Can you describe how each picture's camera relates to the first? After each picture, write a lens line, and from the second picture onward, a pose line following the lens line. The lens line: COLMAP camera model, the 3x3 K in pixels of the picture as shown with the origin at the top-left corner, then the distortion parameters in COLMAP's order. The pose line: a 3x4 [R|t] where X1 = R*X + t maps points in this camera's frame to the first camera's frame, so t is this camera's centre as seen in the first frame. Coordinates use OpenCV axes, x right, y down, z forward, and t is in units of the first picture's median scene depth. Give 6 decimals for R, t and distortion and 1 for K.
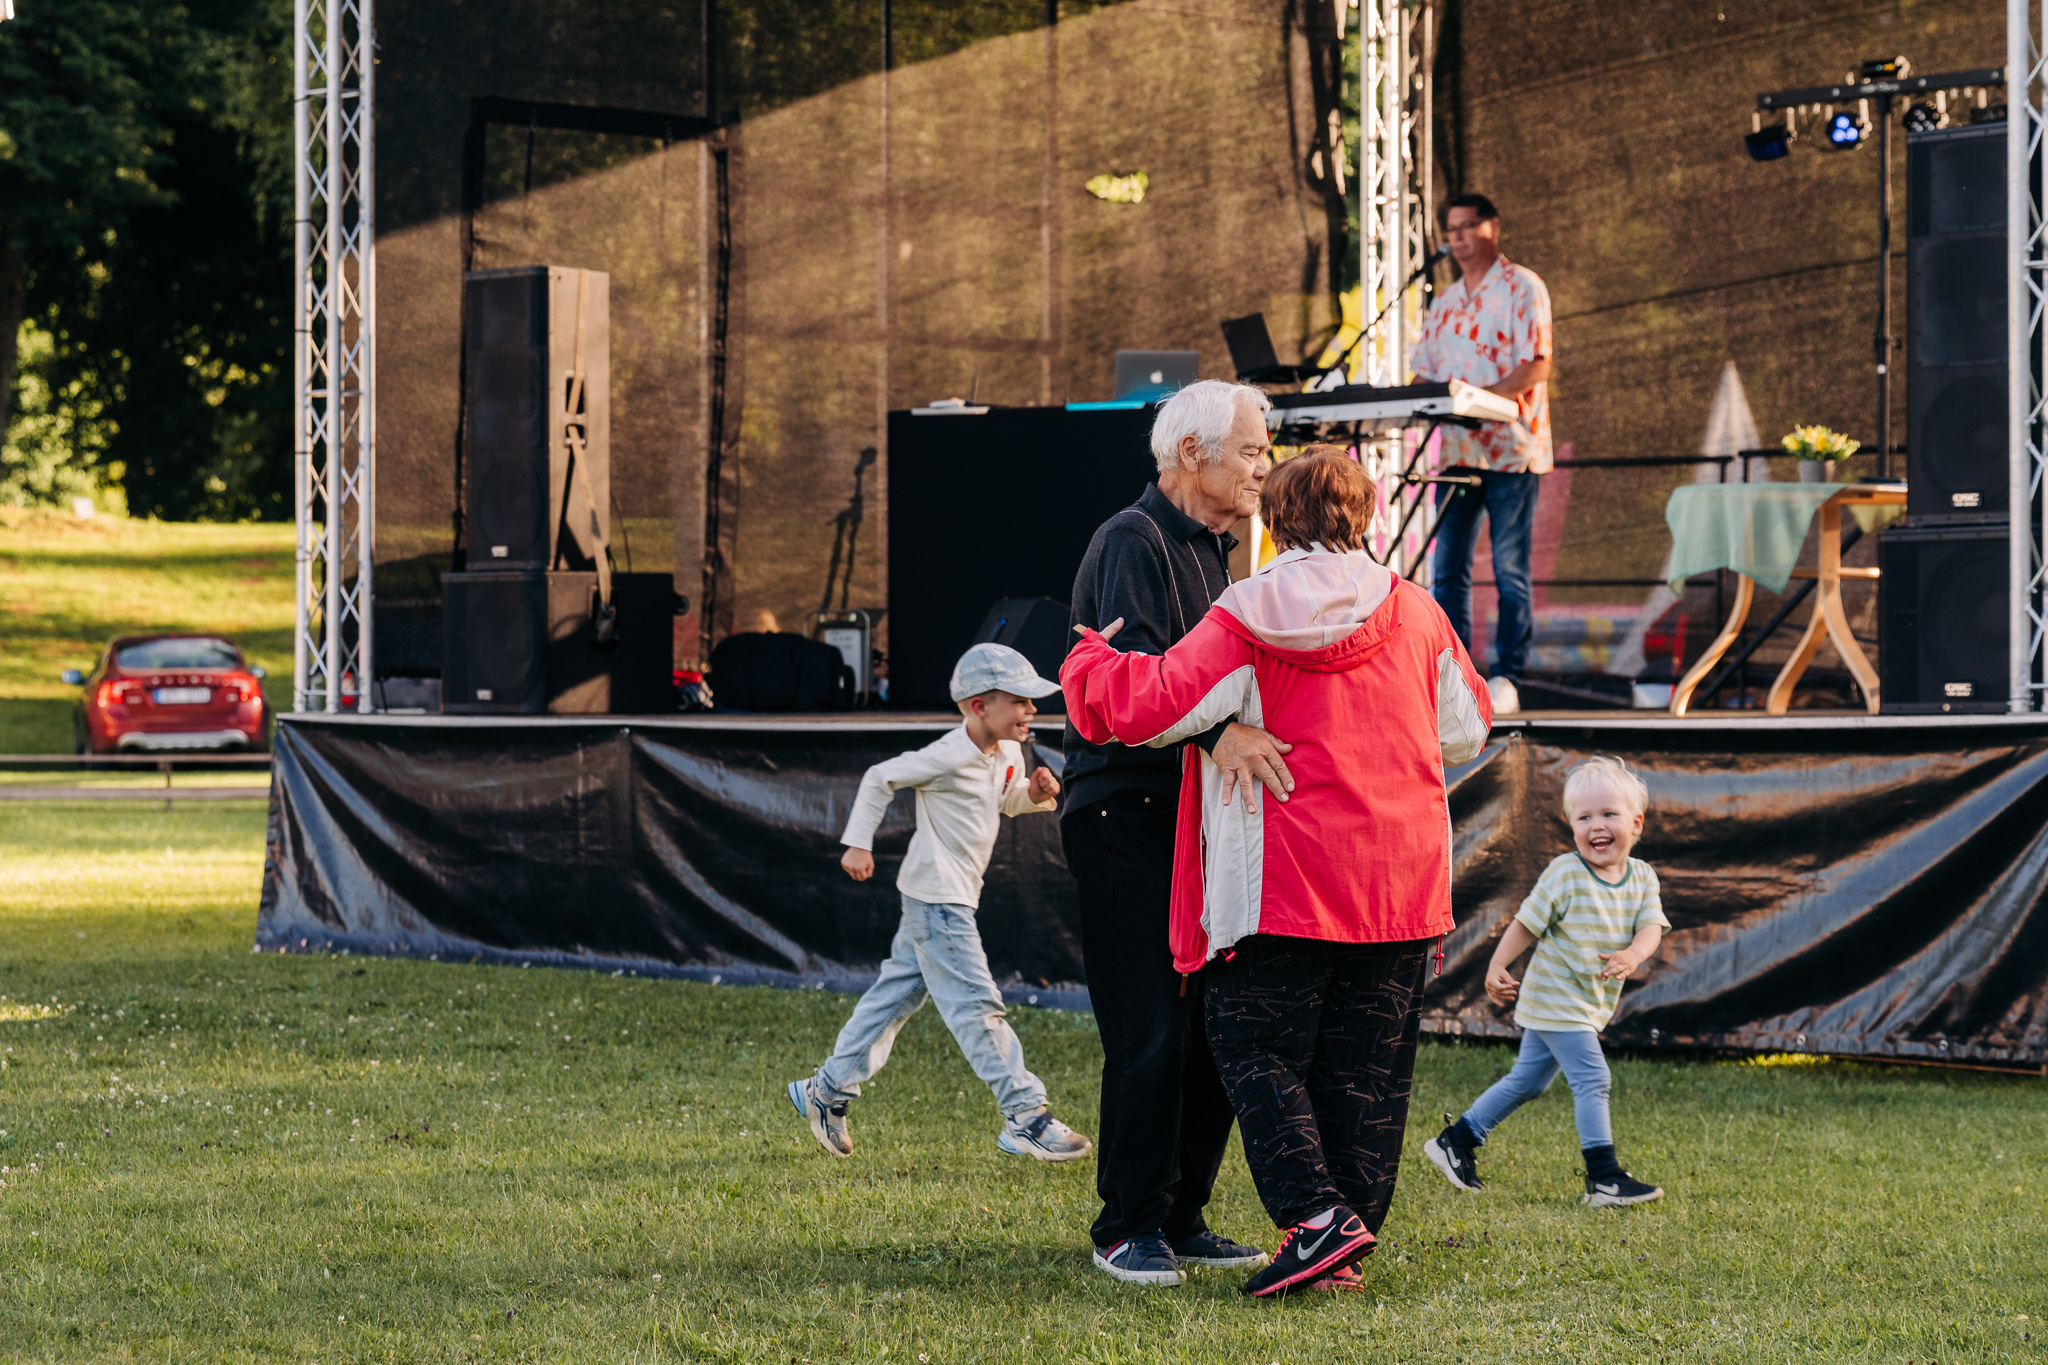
lens RADIAL K [[5105.6, 0, 1024.0], [0, 5105.6, 682.5], [0, 0, 1]] dist [-0.021280, -0.145594]
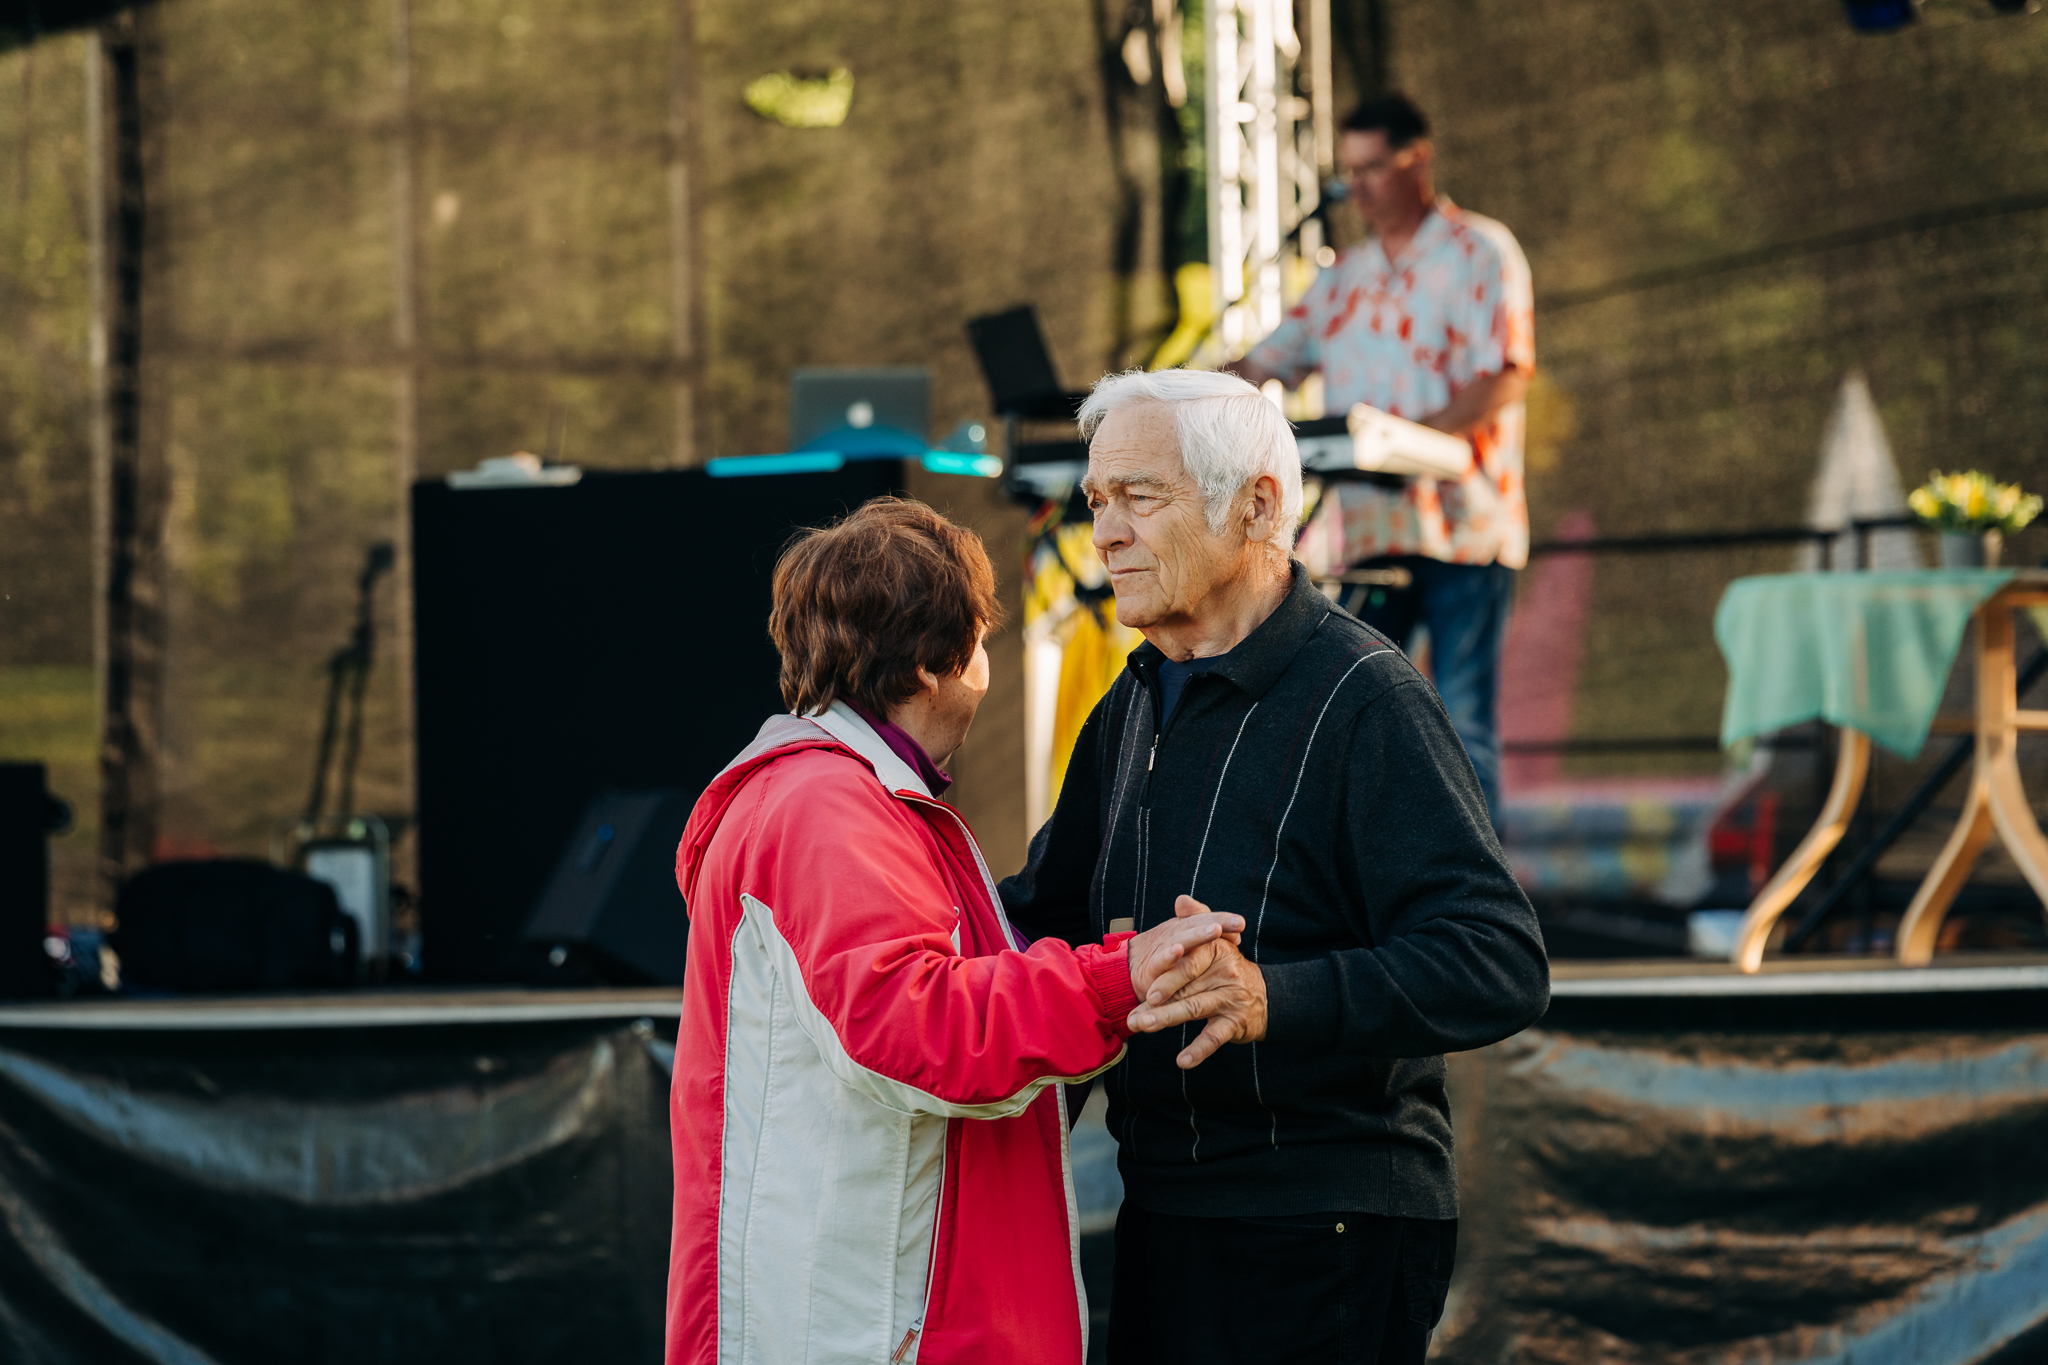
lens RADIAL K [[7957.8, 0, 1024.0], [0, 7957.8, 682.5], [0, 0, 1]] dist [0.041743, -0.995885]
pose [[0.999487, -0.020184, 0.024850, 0.020841], [0.020884, 0.999383, -0.028242, -0.002211], [-0.024264, 0.028747, 0.999292, 0.076103]]
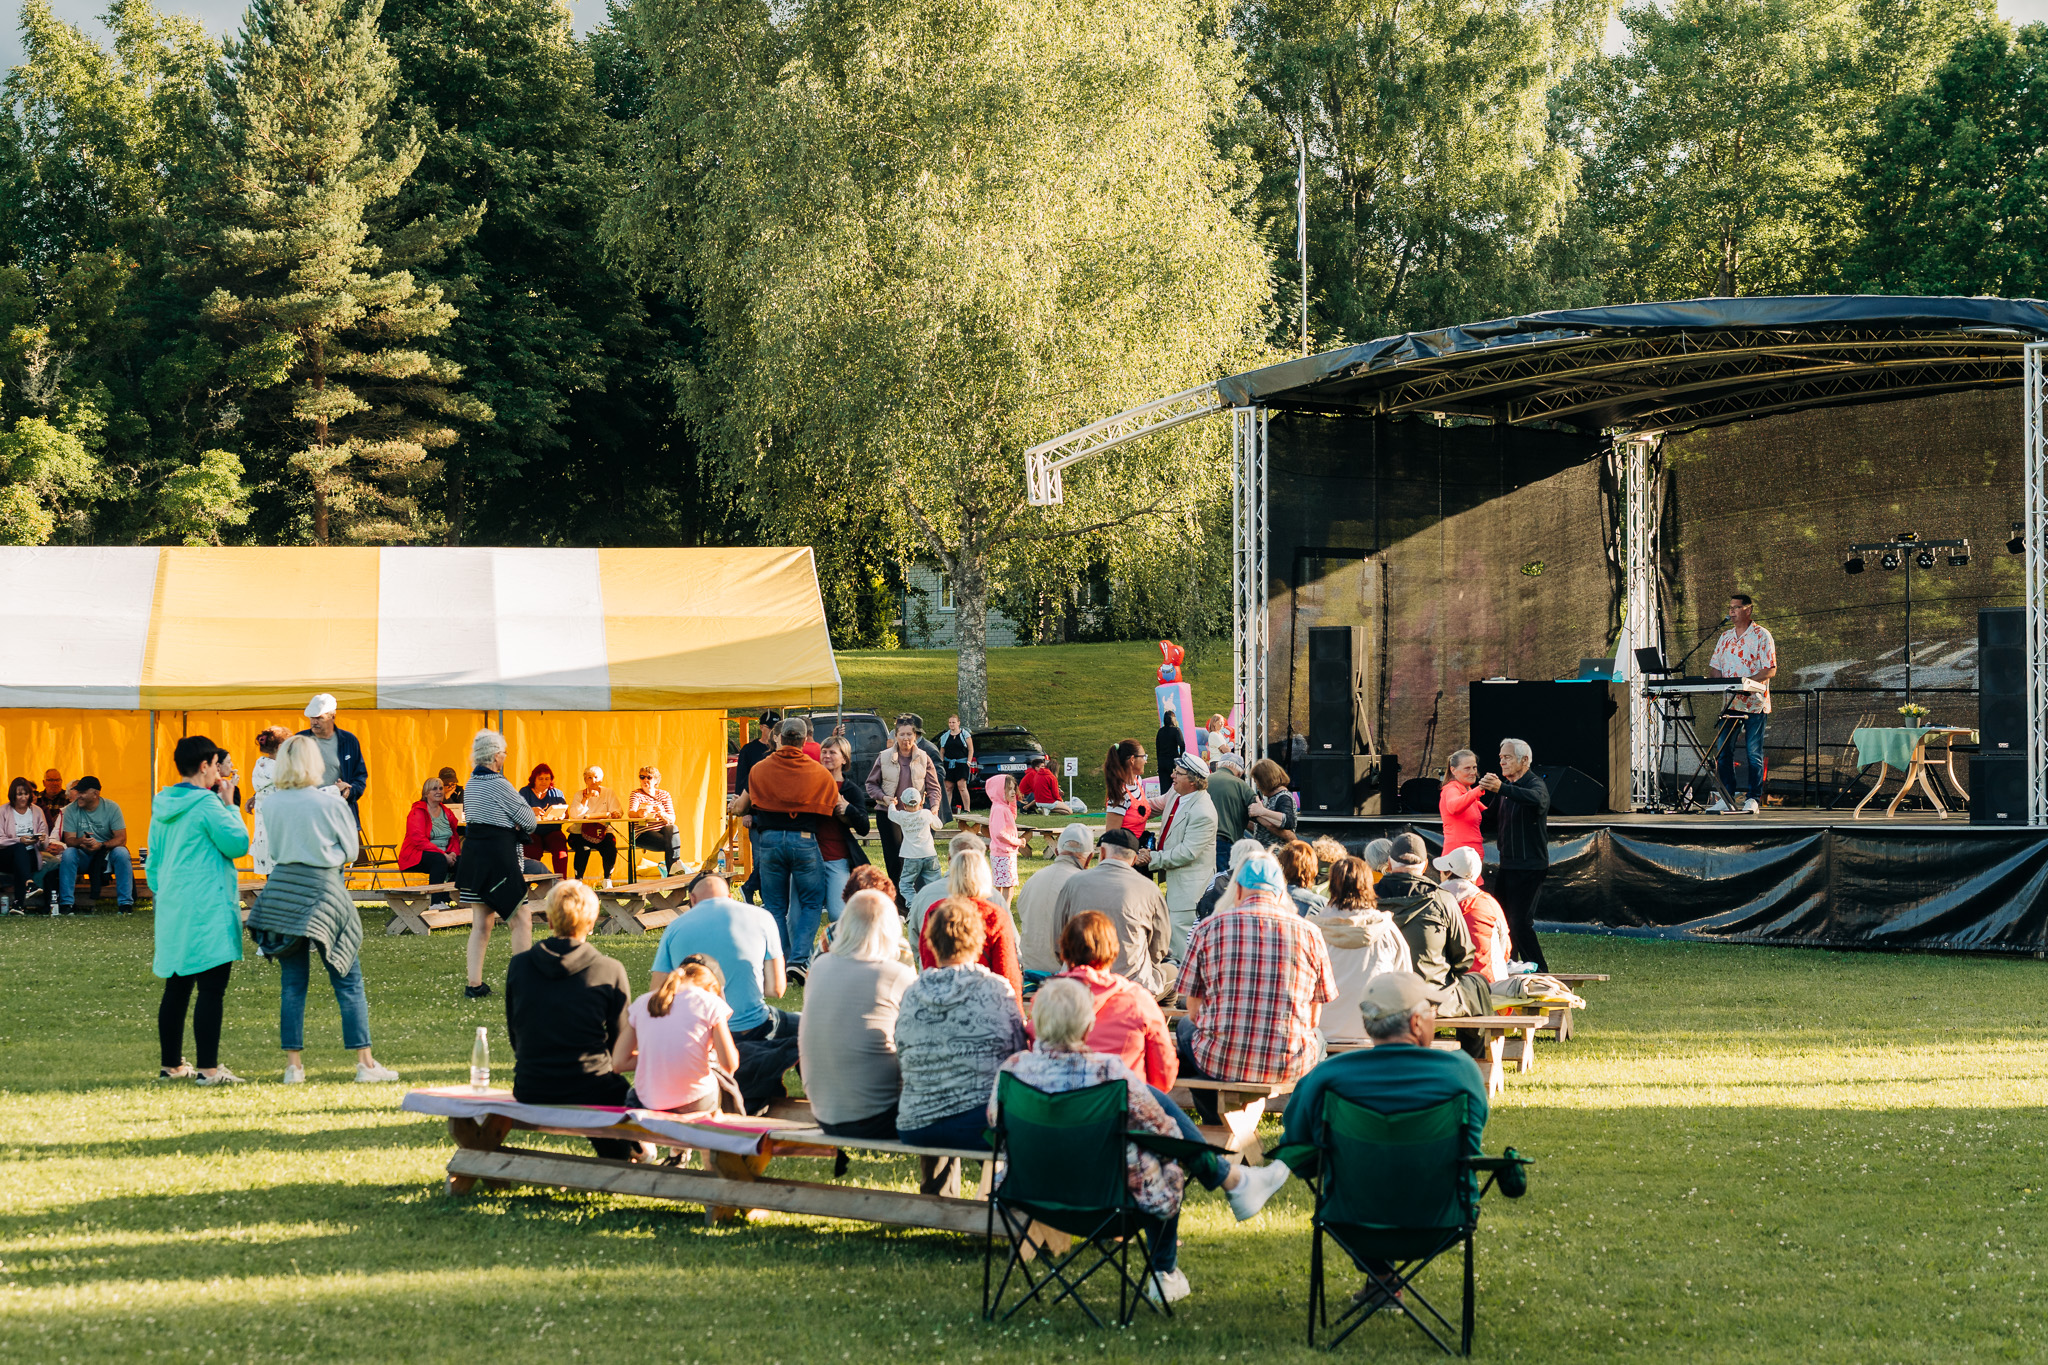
lens RADIAL K [[3766.8, 0, 1024.0], [0, 3766.8, 682.5], [0, 0, 1]] dist [0.015762, 0.010869]
pose [[0.999651, 0.000498, 0.026415, -0.294940], [-0.000155, 0.999916, -0.012994, -0.032790], [-0.026419, 0.012986, 0.999567, -0.746798]]
